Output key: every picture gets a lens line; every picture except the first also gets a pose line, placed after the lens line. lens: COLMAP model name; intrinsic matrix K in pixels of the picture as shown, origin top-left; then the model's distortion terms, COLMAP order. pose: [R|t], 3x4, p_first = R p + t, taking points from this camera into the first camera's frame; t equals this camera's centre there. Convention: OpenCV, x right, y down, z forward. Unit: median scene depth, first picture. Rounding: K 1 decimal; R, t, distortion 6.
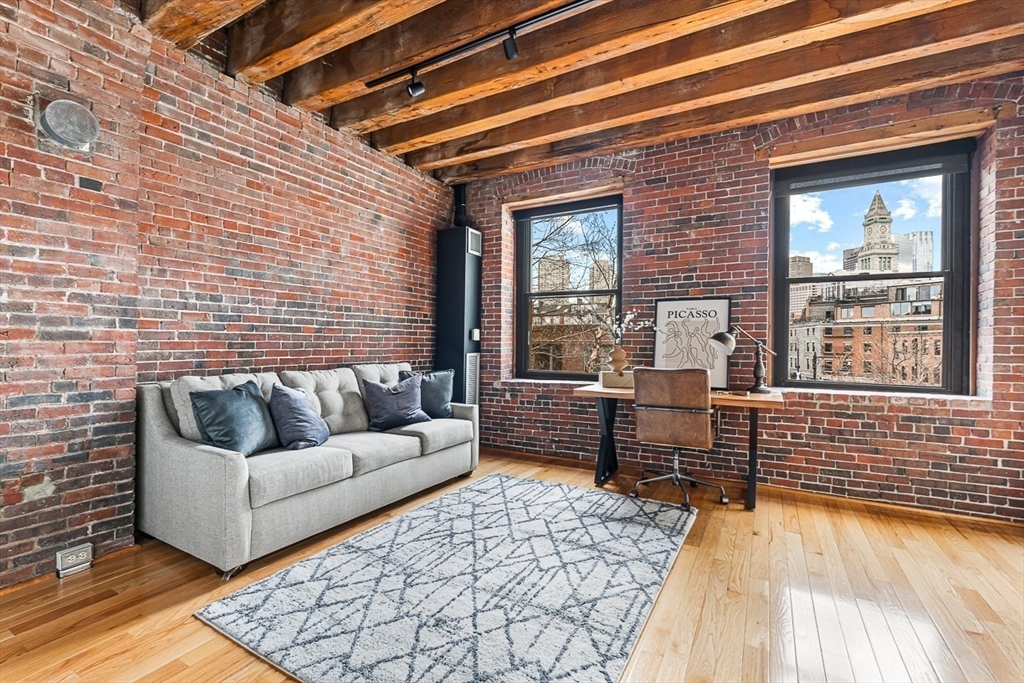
lens RADIAL K [[454.9, 0, 514.5], [0, 454.9, 335.3], [0, 0, 1]] dist [-0.001223, -0.000556]
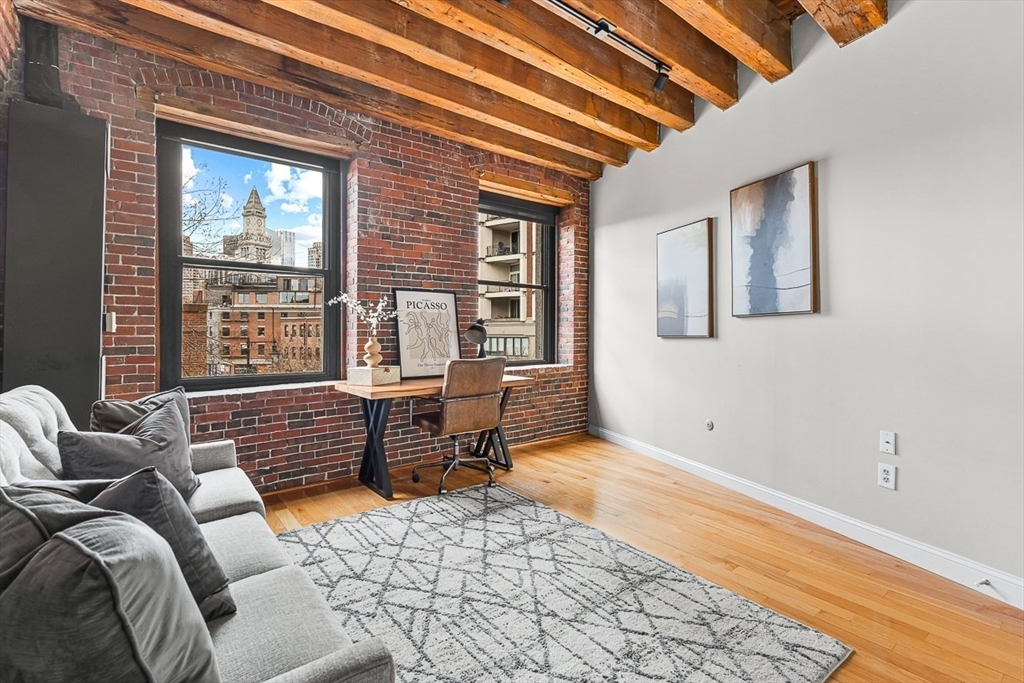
lens RADIAL K [[472.2, 0, 512.2], [0, 472.2, 325.2], [0, 0, 1]] dist [-0.002896, -0.000198]
pose [[0.377894, 0.002290, 0.925846, -0.638038], [-0.014414, 0.999890, 0.003410, -0.010261], [-0.925737, -0.014634, 0.377886, 0.503358]]
